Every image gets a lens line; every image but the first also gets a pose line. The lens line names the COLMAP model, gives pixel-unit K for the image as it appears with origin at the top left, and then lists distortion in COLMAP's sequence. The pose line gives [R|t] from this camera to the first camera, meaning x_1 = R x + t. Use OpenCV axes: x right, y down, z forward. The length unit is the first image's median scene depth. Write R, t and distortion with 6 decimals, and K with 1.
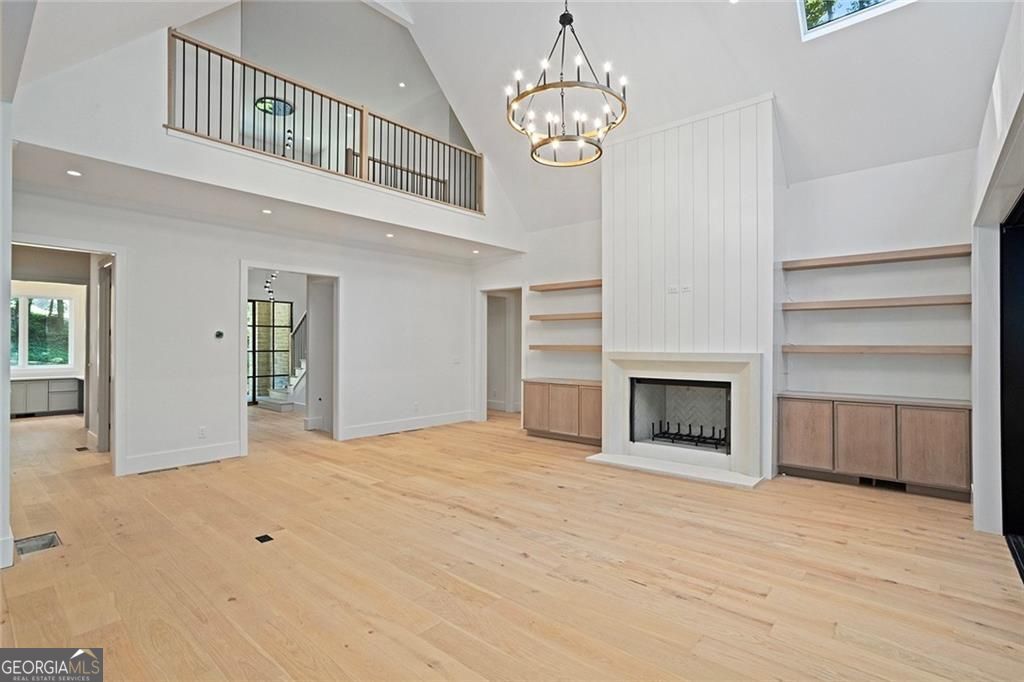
lens RADIAL K [[491.4, 0, 512.0], [0, 491.4, 341.0], [0, 0, 1]] dist [-0.044501, 0.000041]
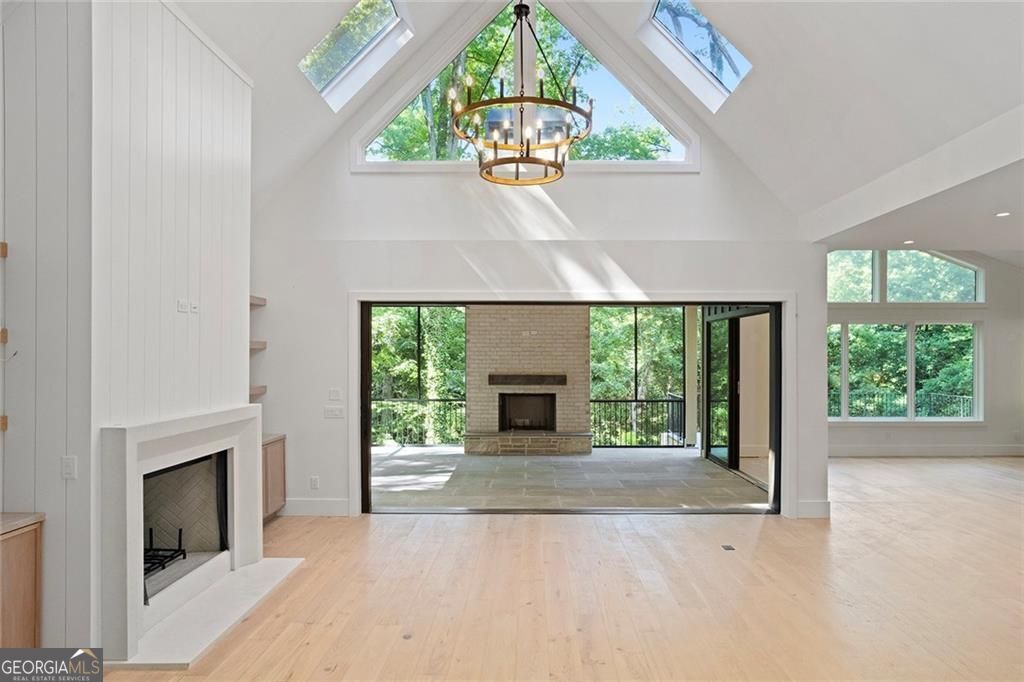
lens RADIAL K [[669.8, 0, 506.2], [0, 669.8, 349.5], [0, 0, 1]] dist [-0.055317, 0.115133]
pose [[-0.635883, 0.008407, 0.771740, -0.662433], [-0.009490, 0.999780, -0.018711, -0.055646], [-0.771727, -0.019222, -0.635663, 1.501495]]
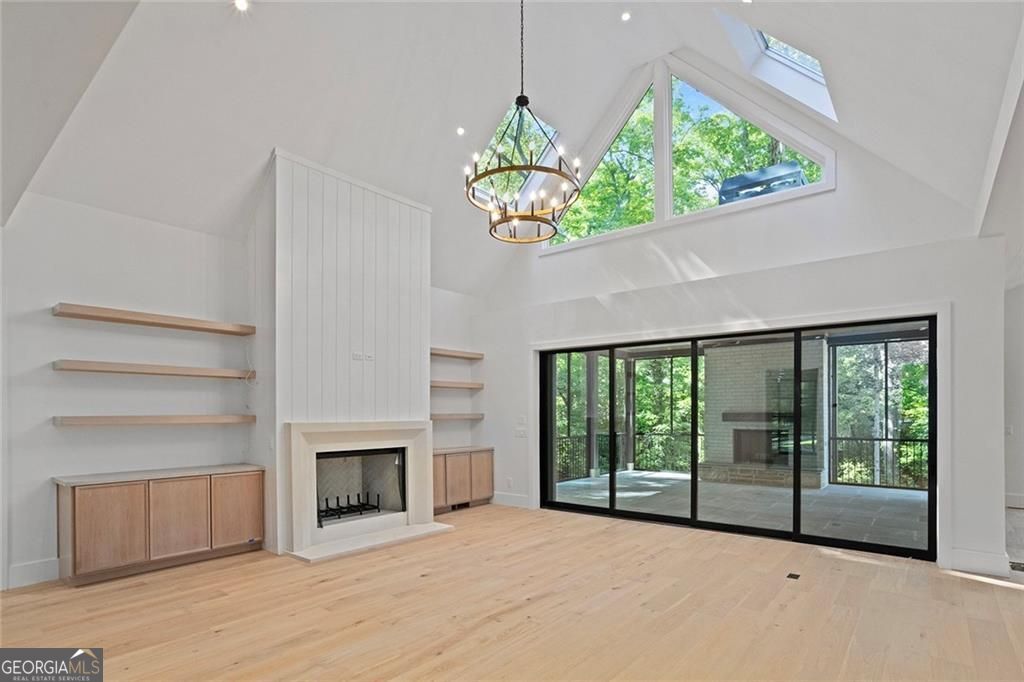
lens RADIAL K [[513.8, 0, 511.3], [0, 513.8, 409.5], [0, 0, 1]] dist [-0.018728, -0.000036]
pose [[-0.029212, 0.005787, 0.999556, -0.863666], [-0.008485, 0.999946, -0.006037, 0.002038], [-0.999537, -0.008658, -0.029161, 0.902309]]
